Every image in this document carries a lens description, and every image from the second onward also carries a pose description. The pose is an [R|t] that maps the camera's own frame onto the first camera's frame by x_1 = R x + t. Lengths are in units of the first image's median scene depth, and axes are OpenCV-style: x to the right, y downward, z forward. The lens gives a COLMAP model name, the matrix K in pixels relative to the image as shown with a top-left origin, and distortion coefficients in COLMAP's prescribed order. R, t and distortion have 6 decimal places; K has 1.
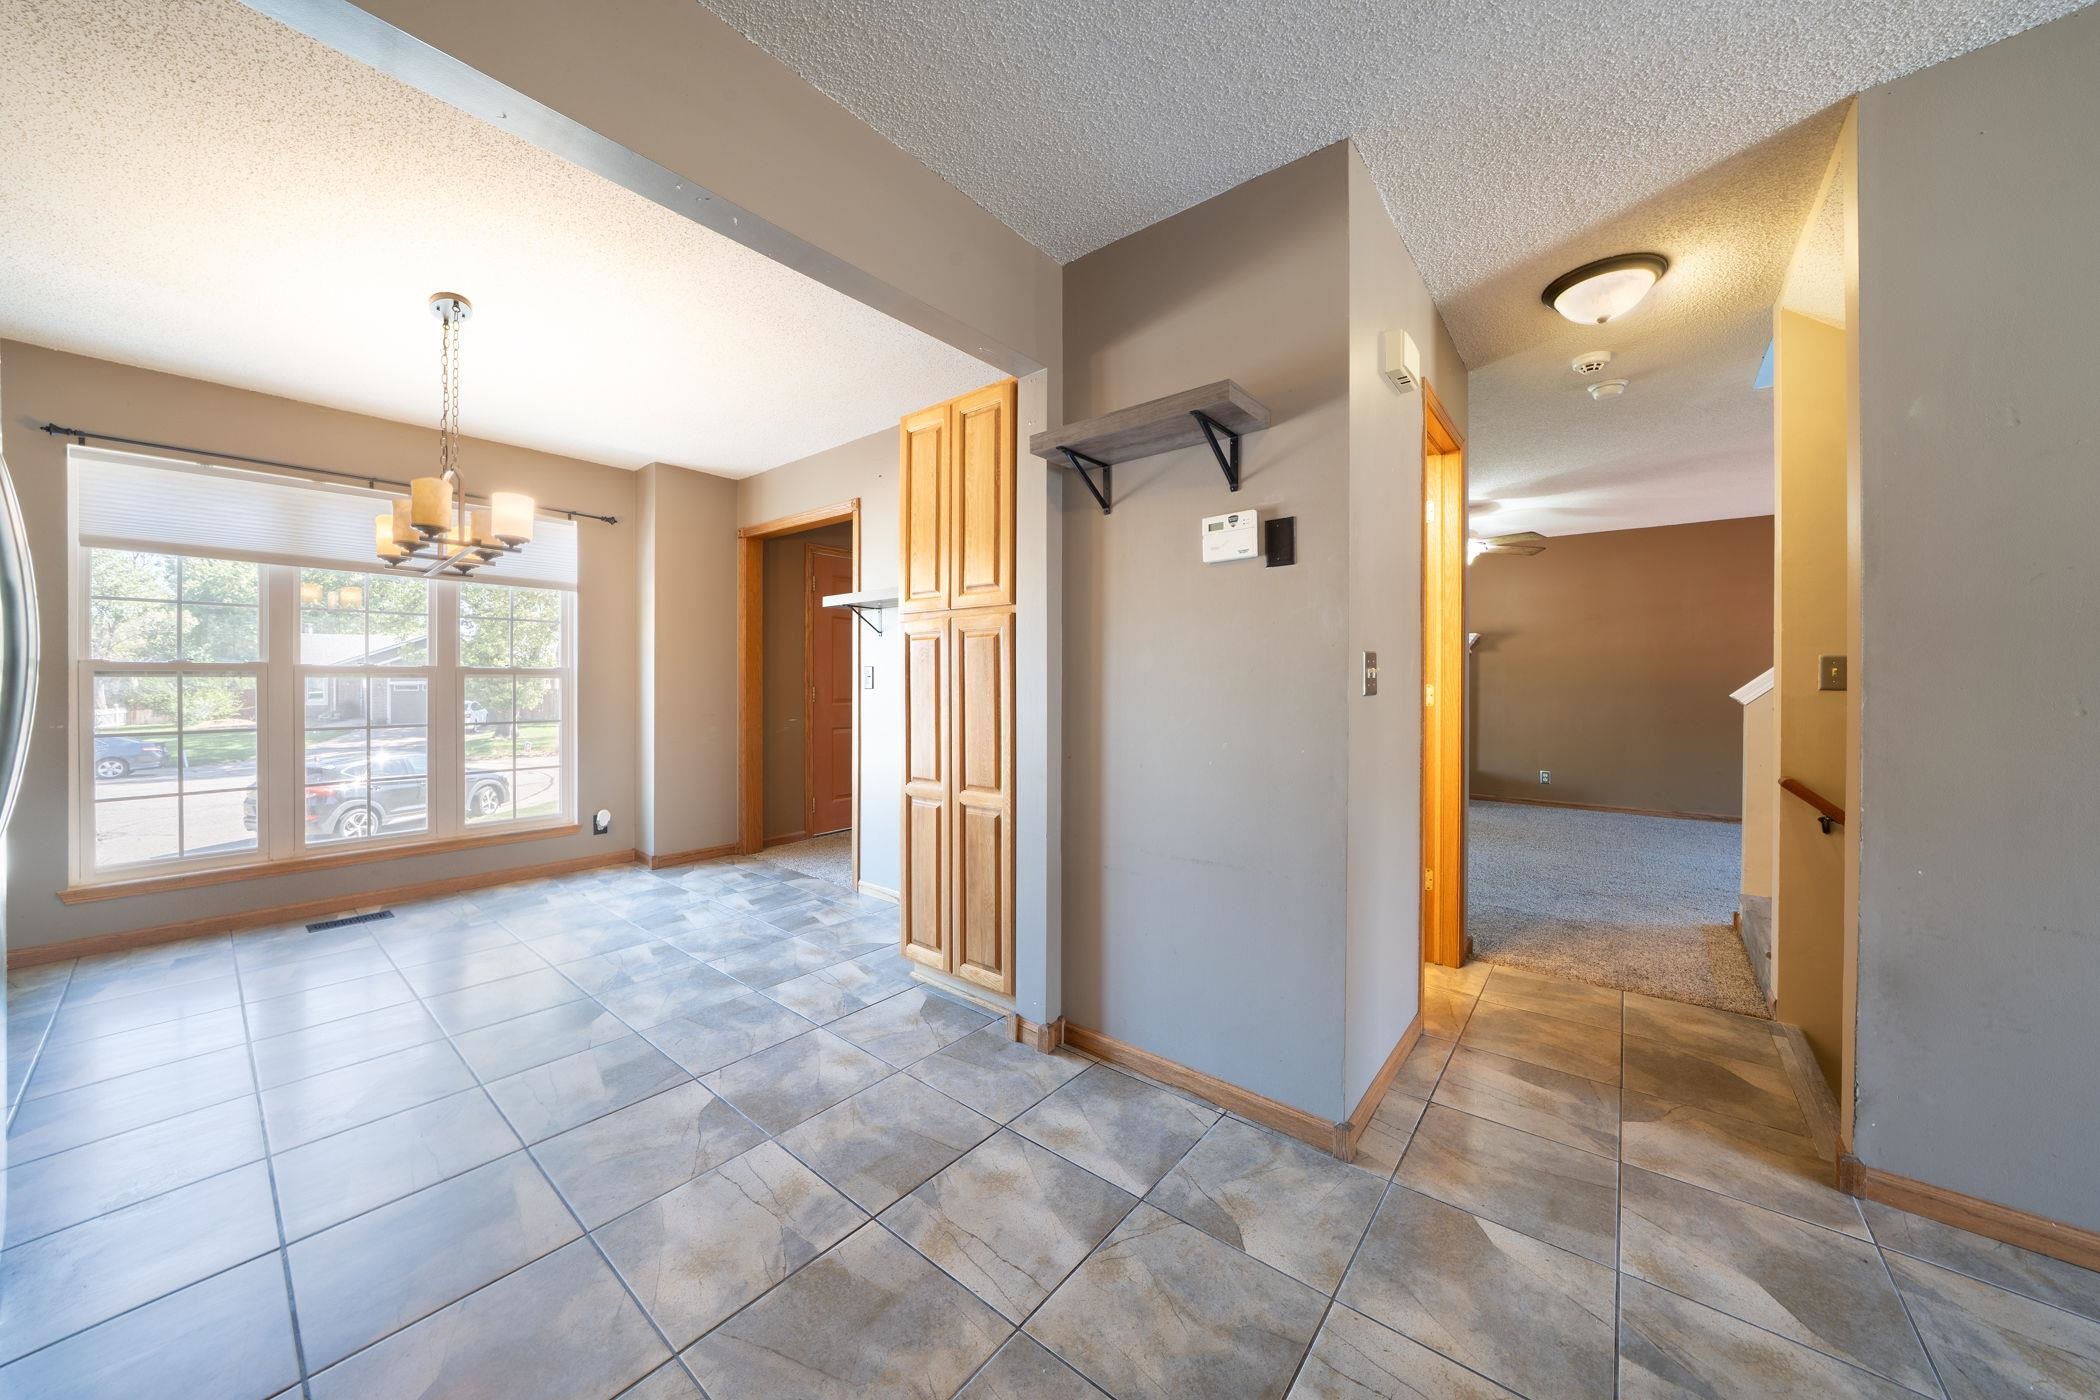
lens RADIAL K [[716.8, 0, 1034.2], [0, 716.8, 684.6], [0, 0, 1]] dist [-0.001568, 0.000051]
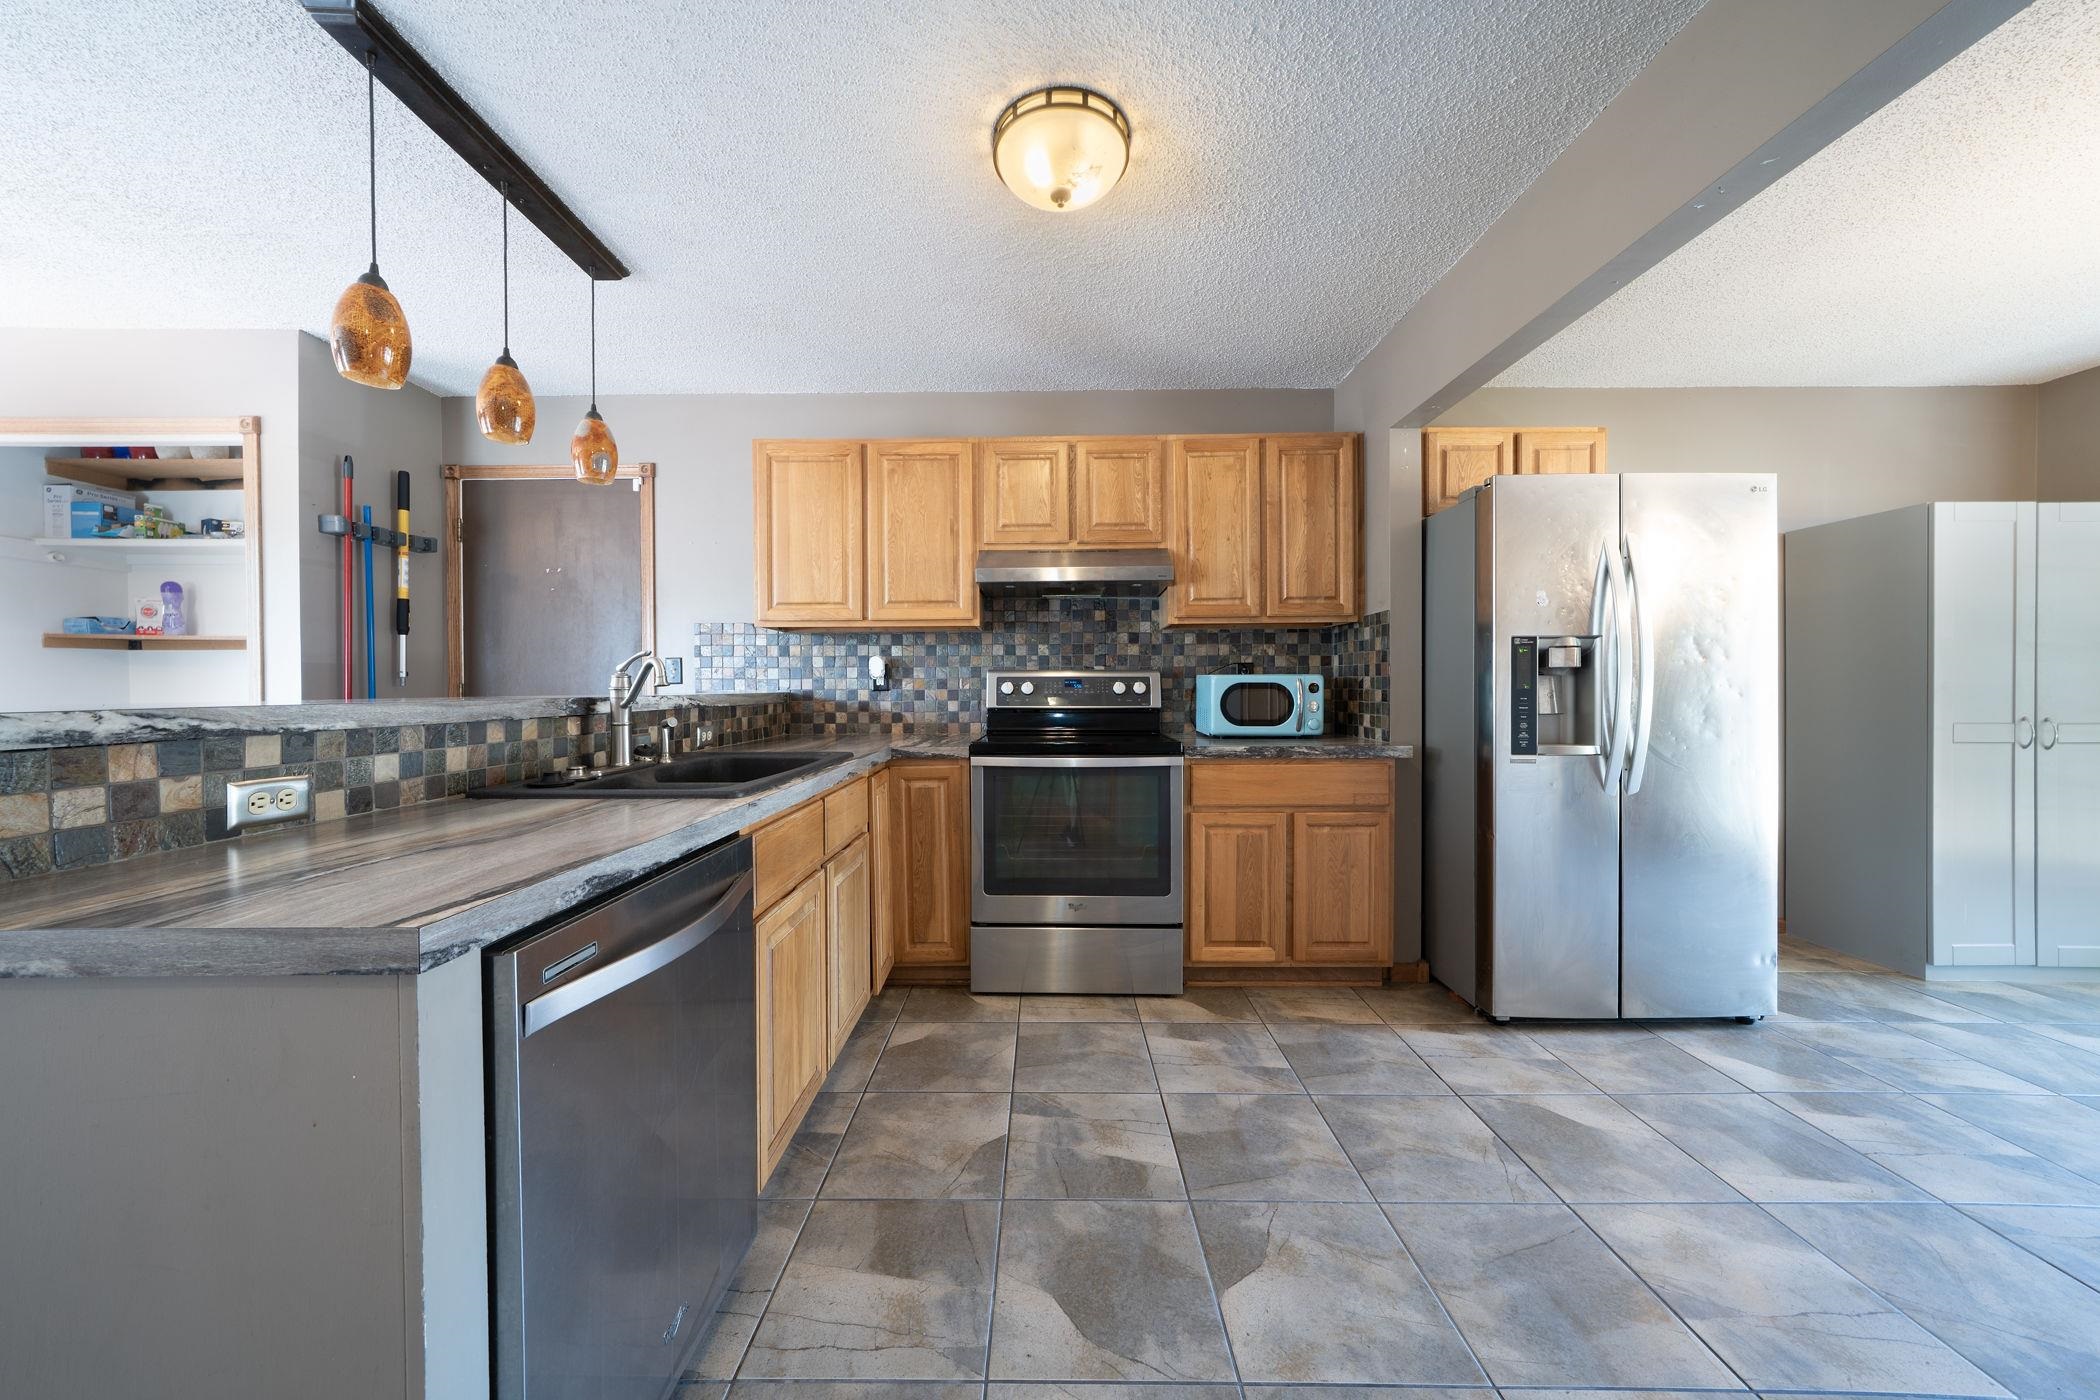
lens RADIAL K [[704.6, 0, 1037.1], [0, 704.6, 689.3], [0, 0, 1]] dist [0.000990, 0.000230]
pose [[-0.774157, 0.001087, -0.632992, 0.343768], [-0.003111, 0.999980, 0.005522, 0.002127], [0.632986, 0.006244, -0.774138, 0.454659]]
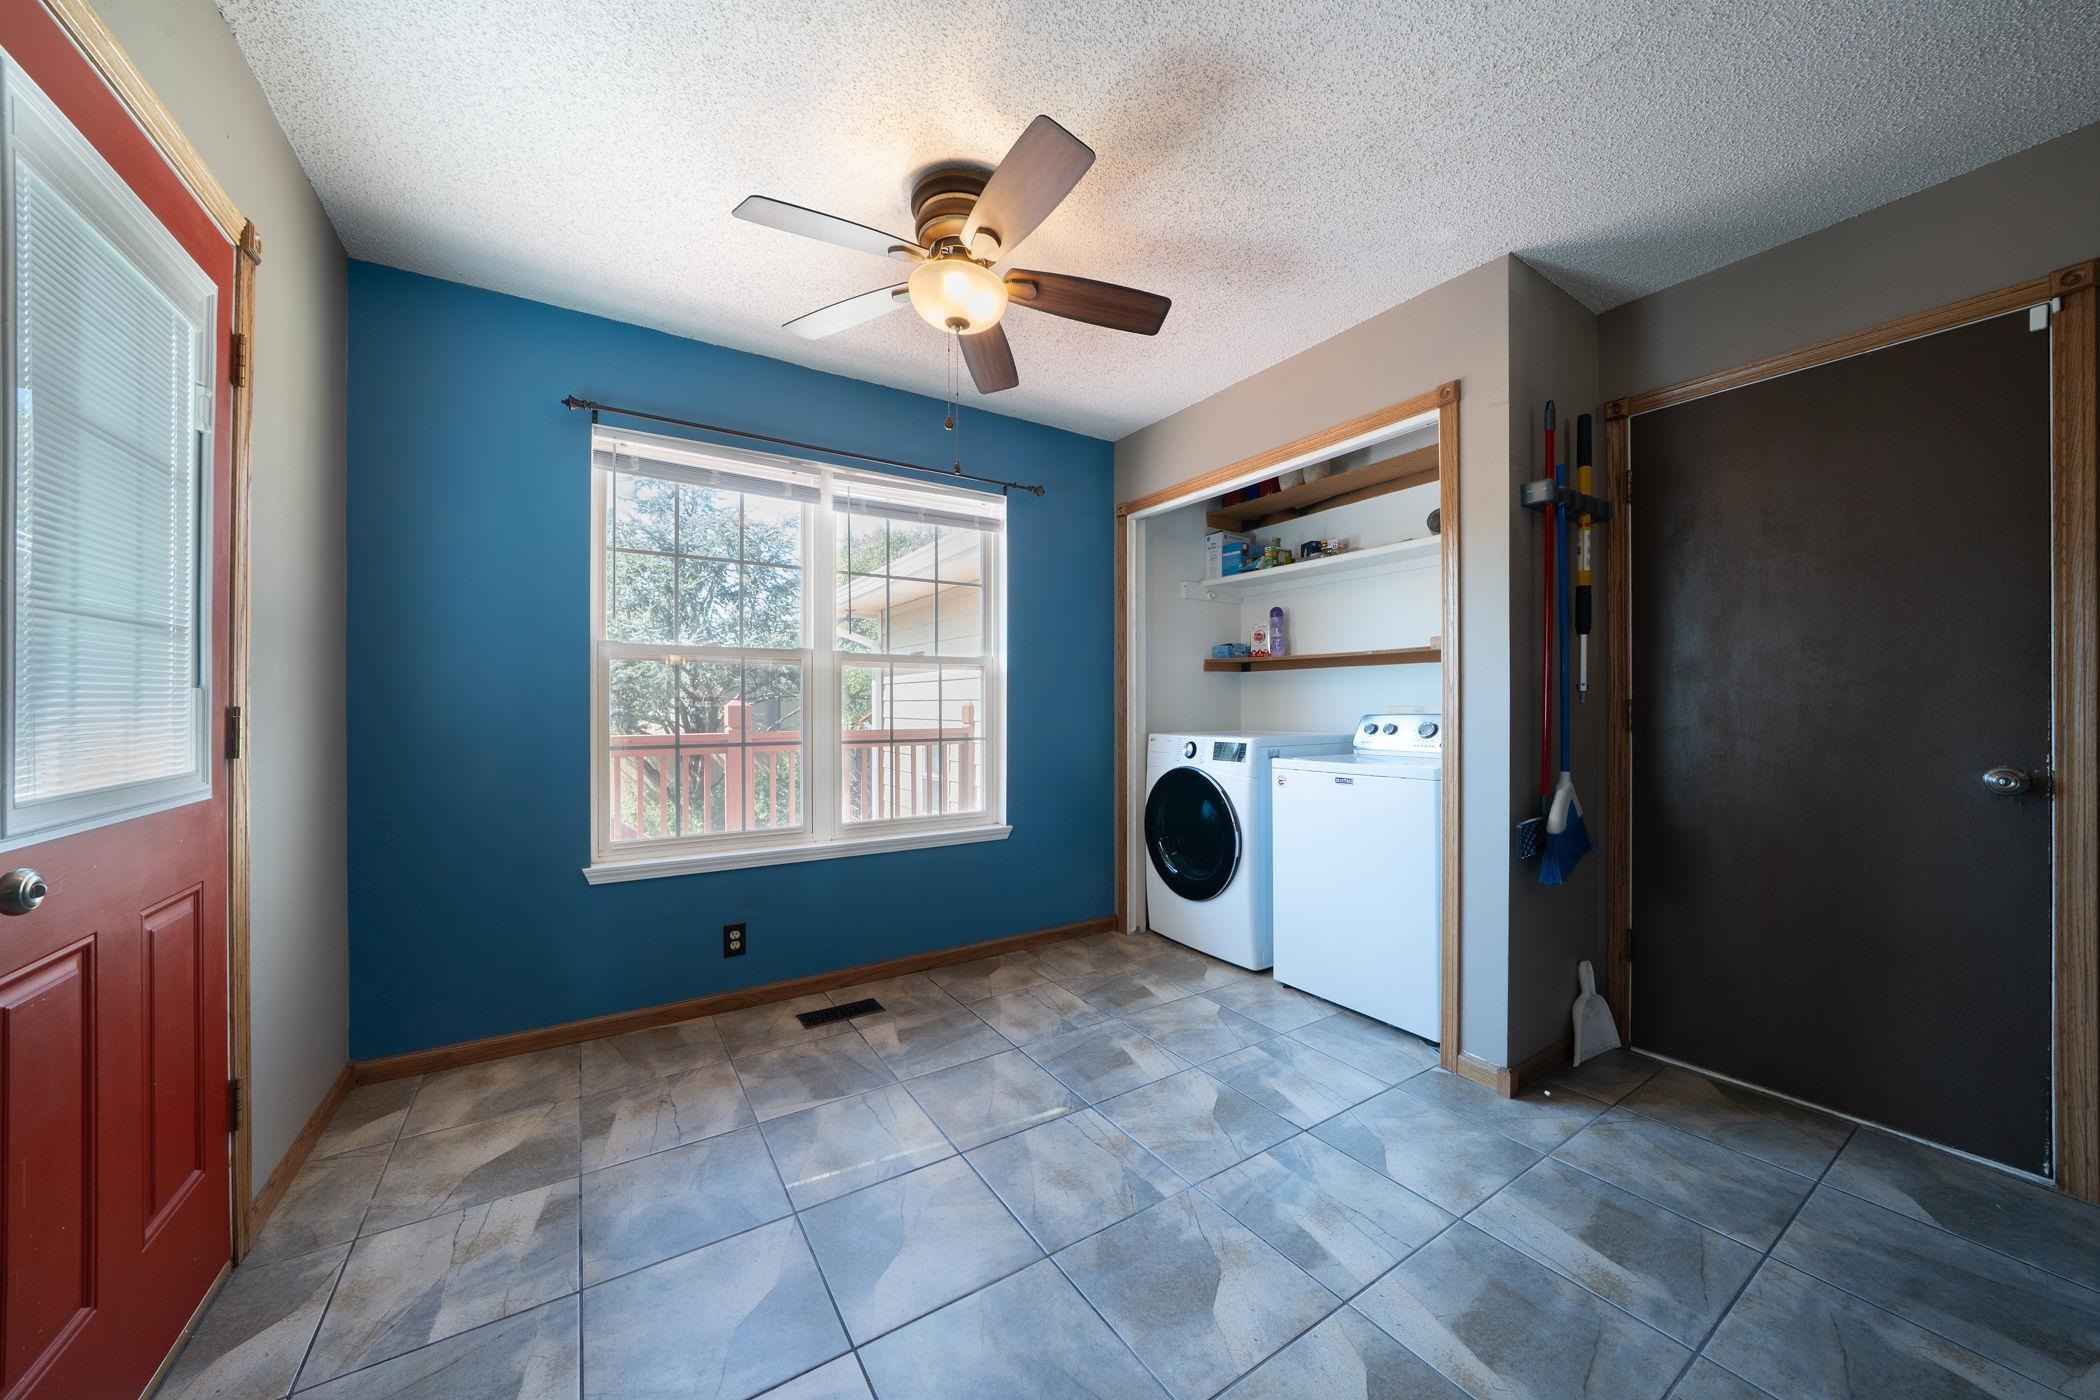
lens RADIAL K [[734.8, 0, 1051.9], [0, 734.8, 704.8], [0, 0, 1]] dist [-0.003301, -0.000026]
pose [[-0.955093, -0.003524, 0.296286, 0.648426], [-0.002001, 0.999983, 0.005444, 0.003980], [-0.296300, 0.004607, -0.955084, 0.094144]]
